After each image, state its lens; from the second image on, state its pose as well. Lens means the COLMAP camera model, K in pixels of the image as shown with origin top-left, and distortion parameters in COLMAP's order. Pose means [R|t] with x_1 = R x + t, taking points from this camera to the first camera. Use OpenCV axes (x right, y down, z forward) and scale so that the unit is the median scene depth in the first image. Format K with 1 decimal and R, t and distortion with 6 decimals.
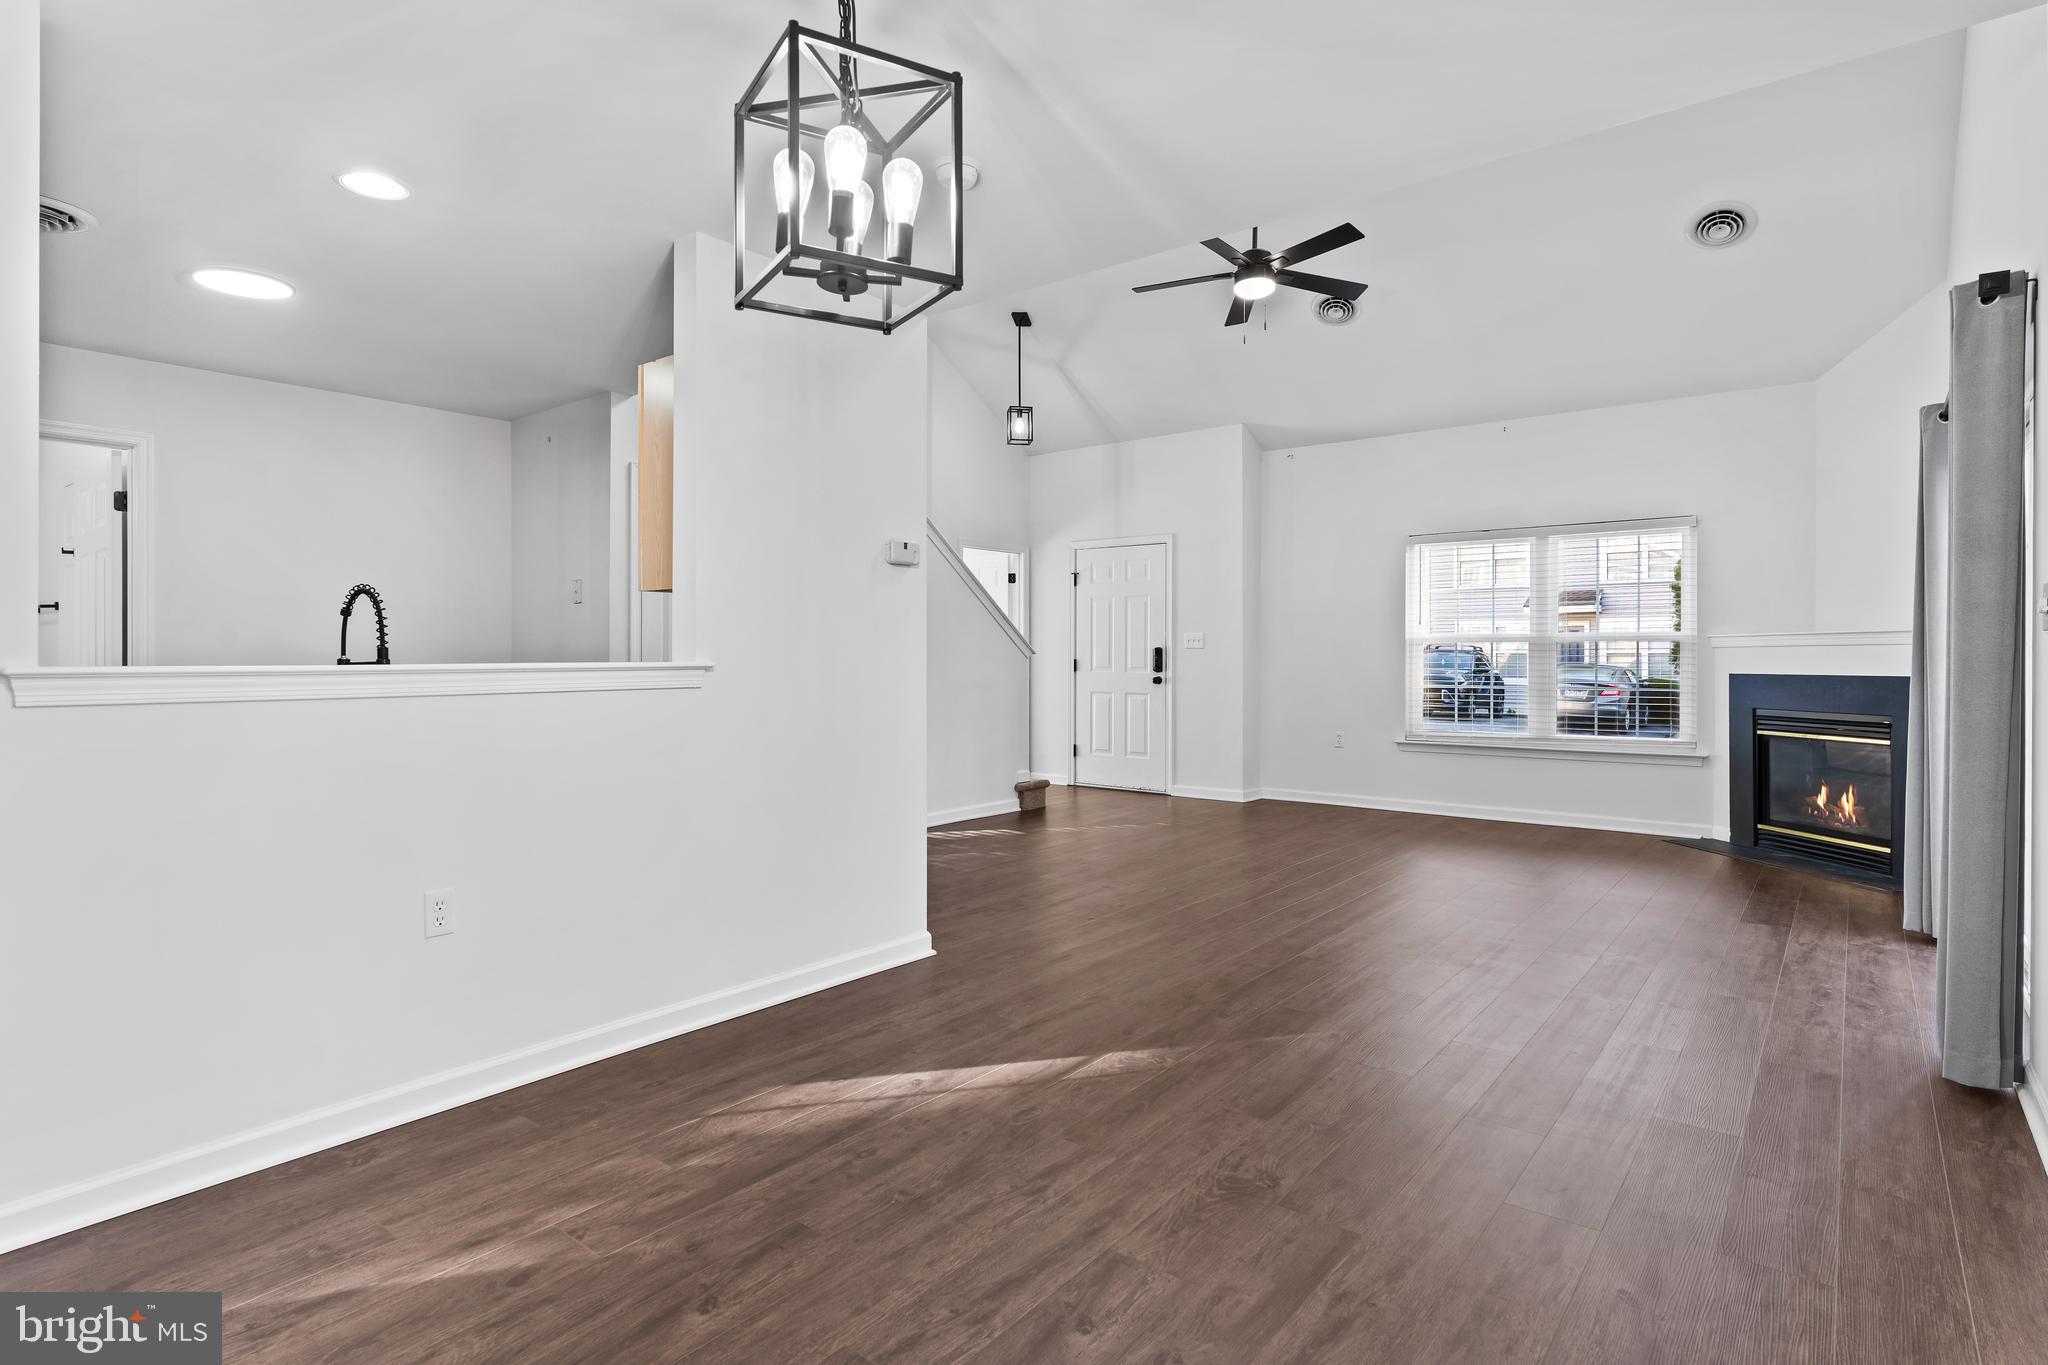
lens RADIAL K [[1056.8, 0, 1016.8], [0, 1056.8, 647.7], [0, 0, 1]] dist [-0.005399, 0.000000]
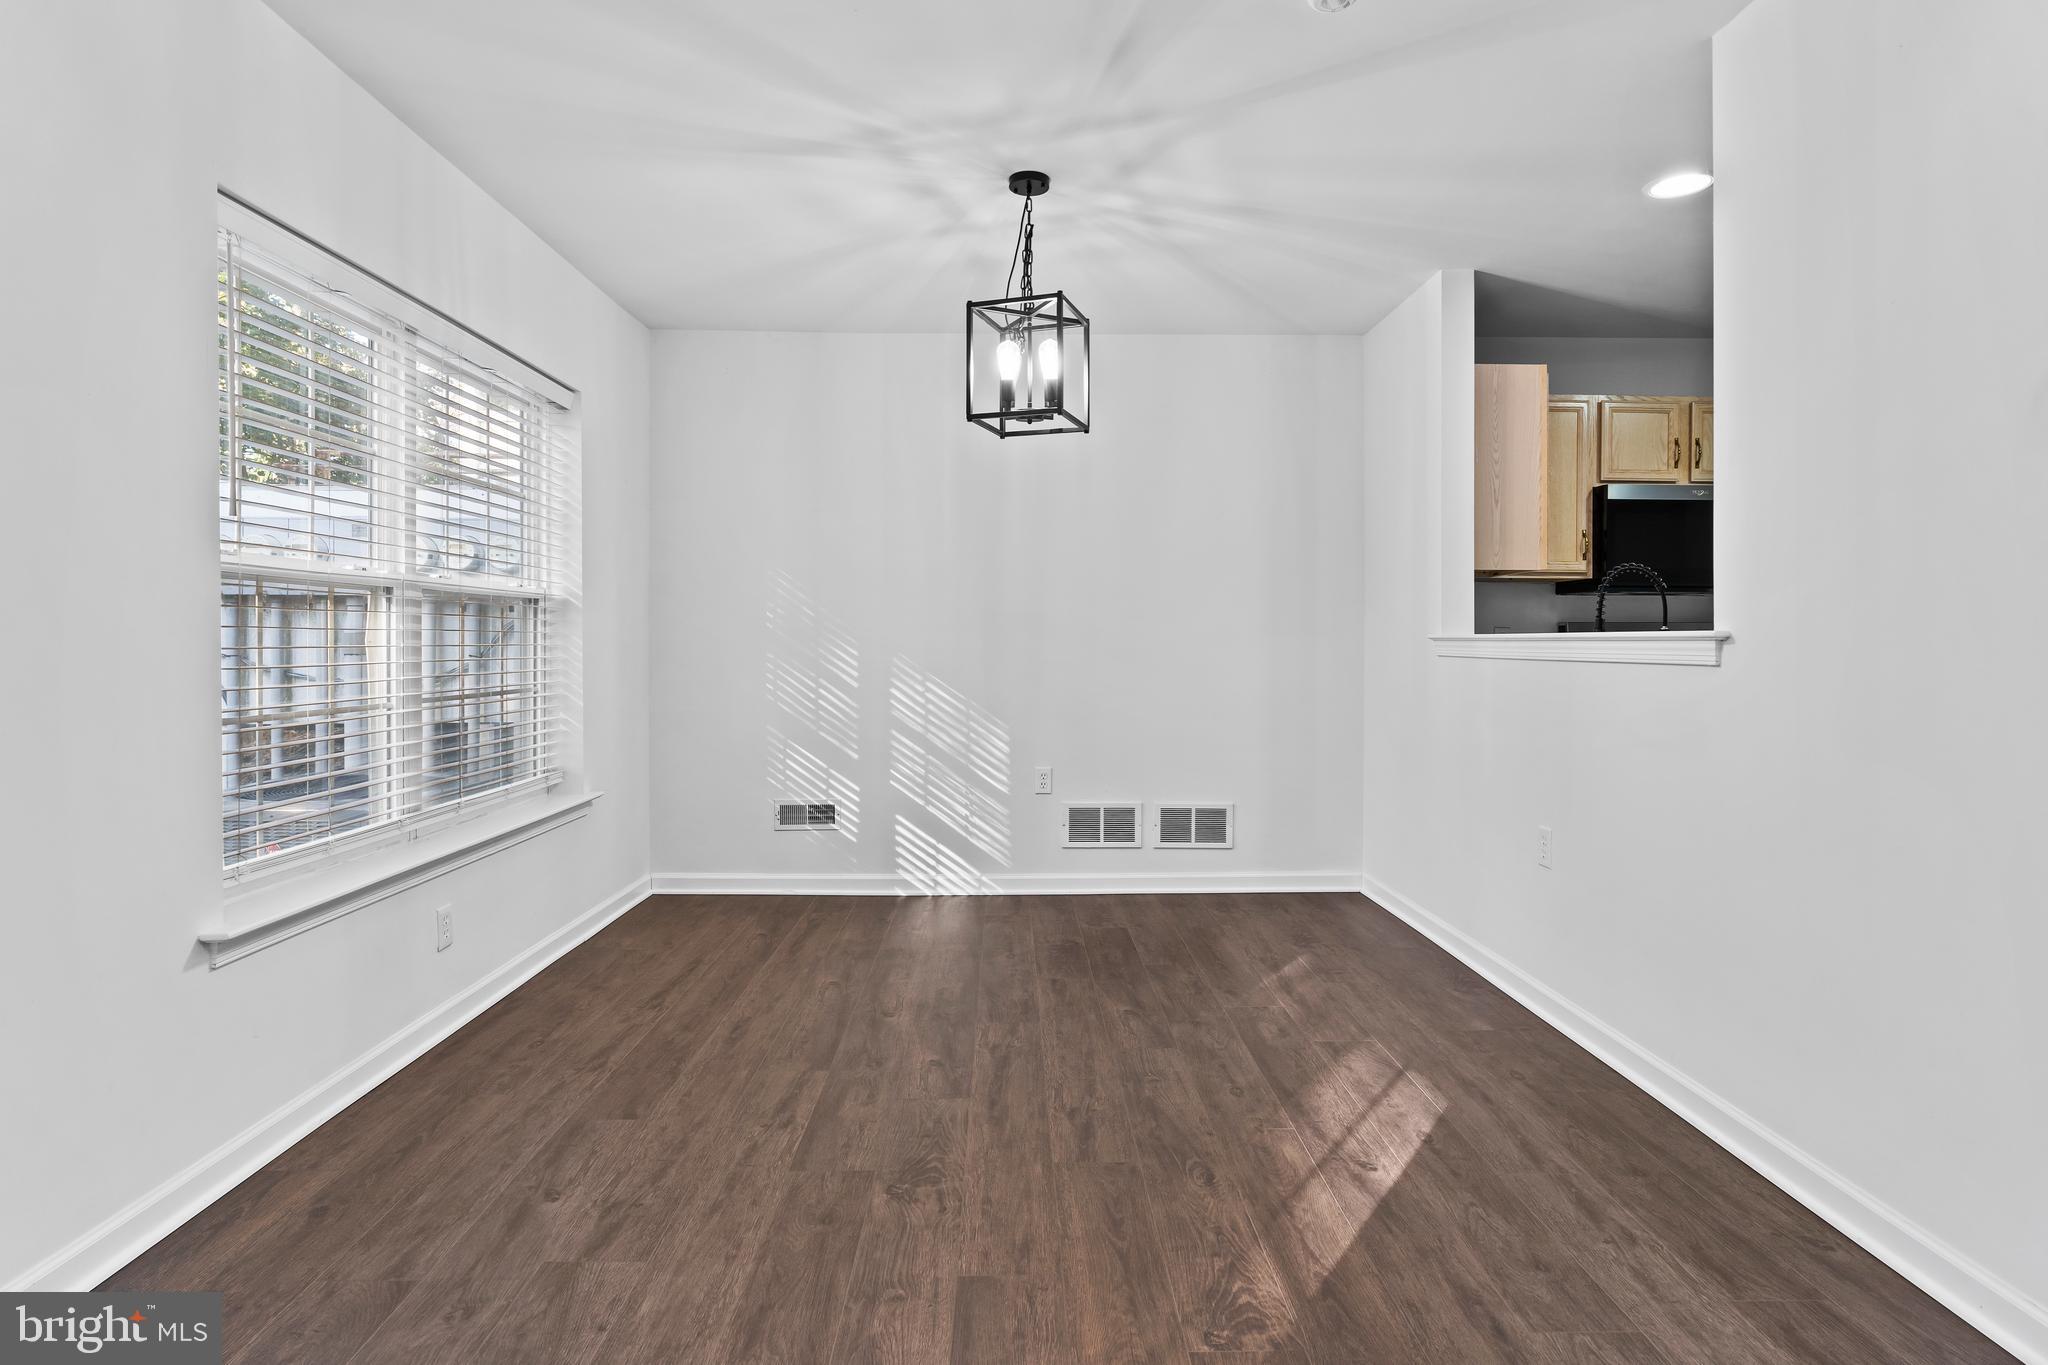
lens RADIAL K [[1056.8, 0, 1016.8], [0, 1056.8, 647.7], [0, 0, 1]] dist [-0.005399, 0.000000]
pose [[-0.776061, 0.002260, -0.630654, 0.270741], [0.003107, 0.999995, -0.000240, 0.012805], [0.630650, -0.002146, -0.776064, 0.654490]]
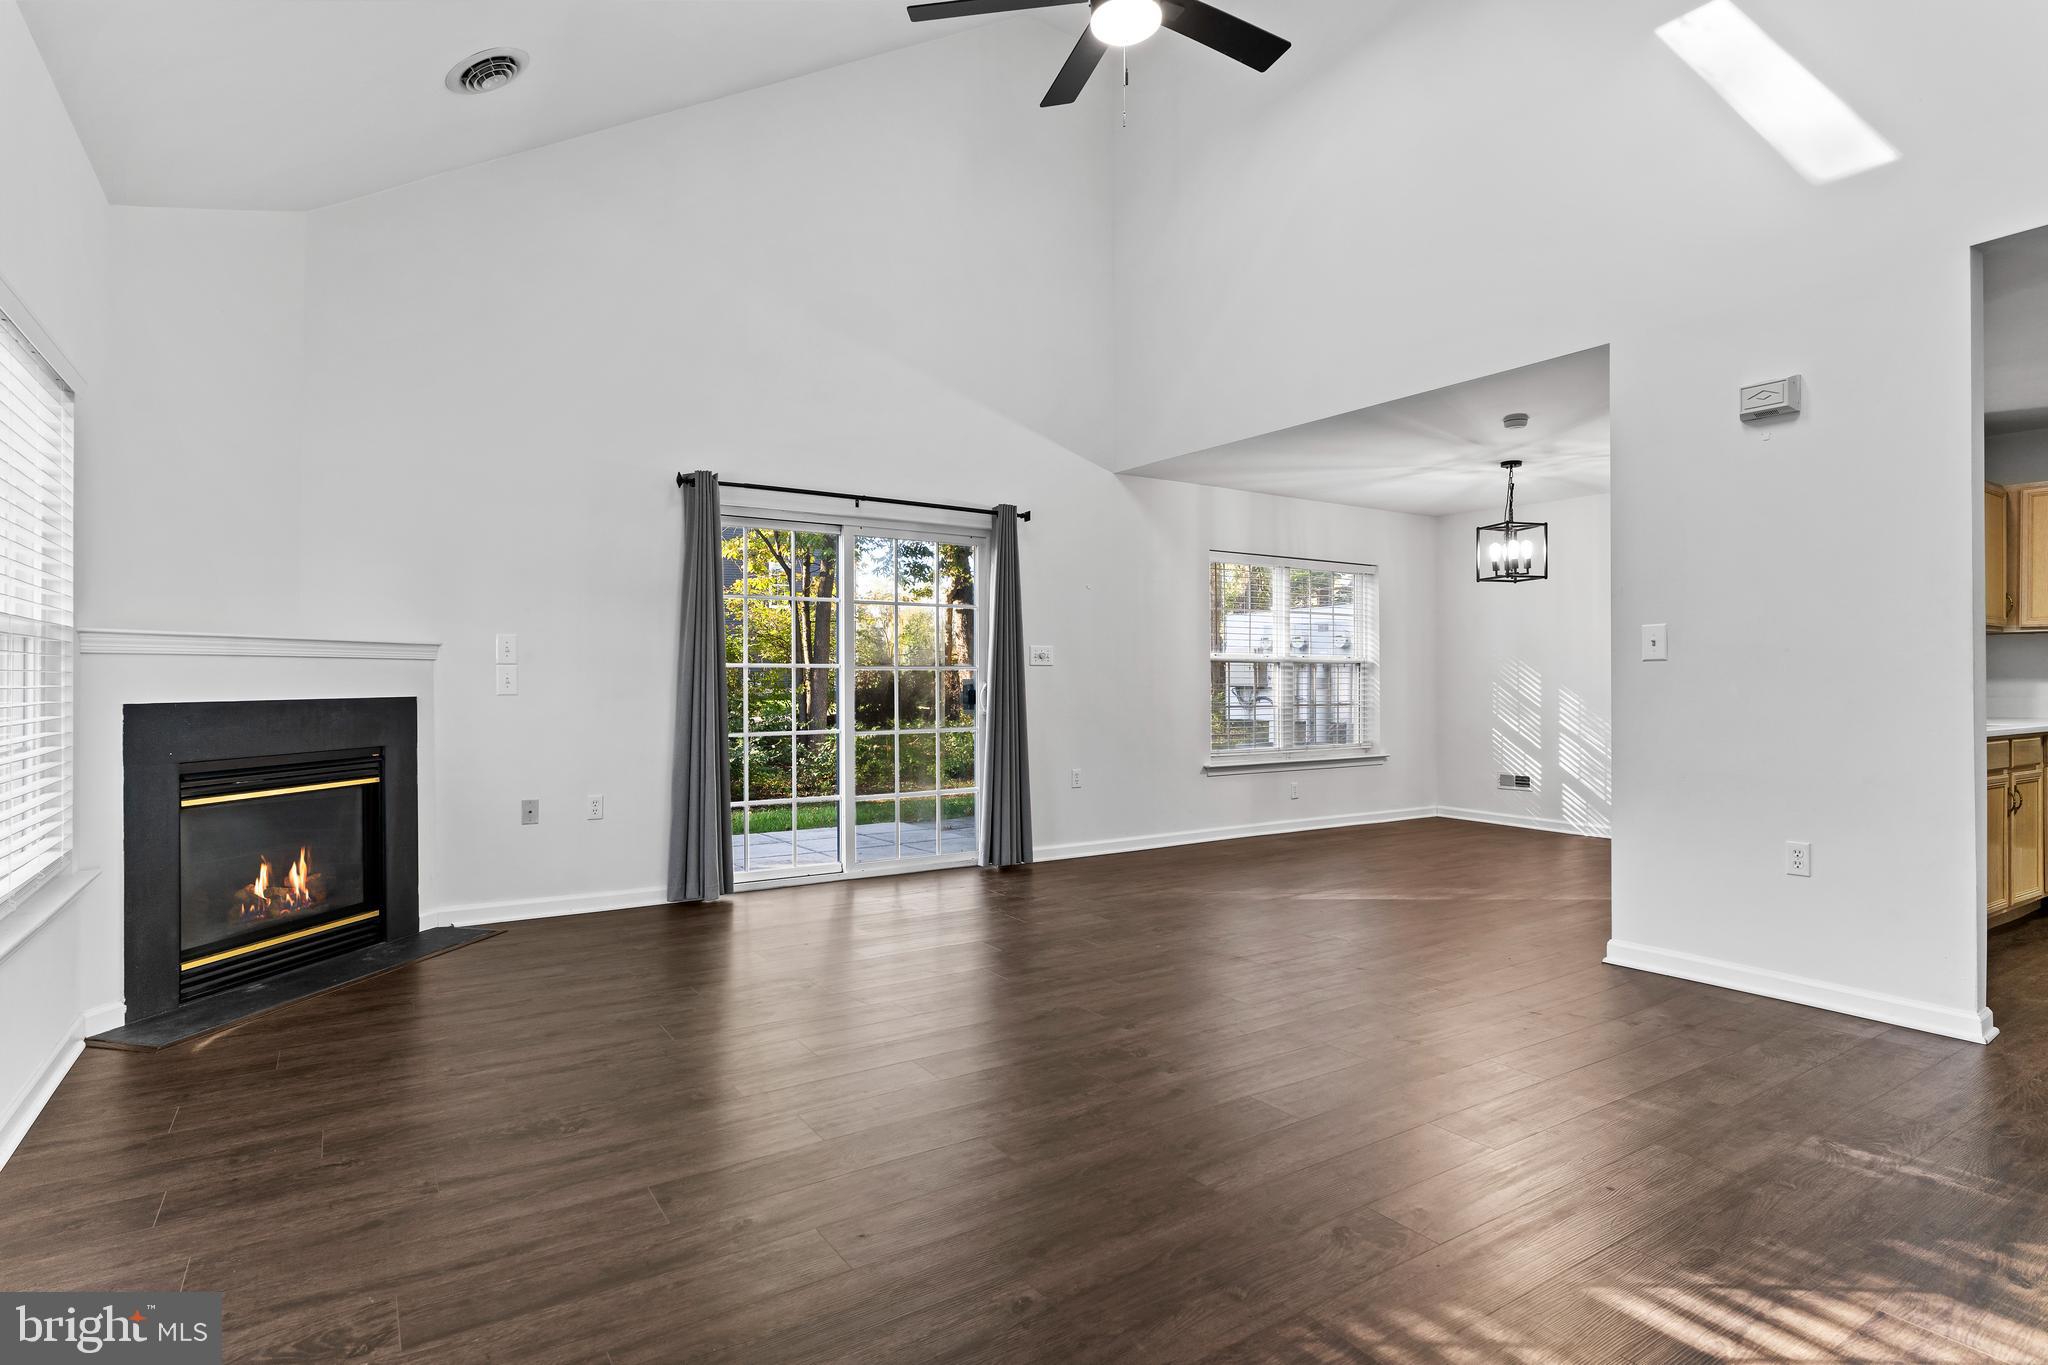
lens RADIAL K [[1045.4, 0, 1020.9], [0, 1045.4, 678.3], [0, 0, 1]] dist [0.000382, -0.000358]
pose [[-0.950607, 0.001068, 0.310394, 0.094619], [-0.001800, 0.999958, -0.008953, 0.016123], [-0.310390, -0.009070, -0.950566, 1.395873]]
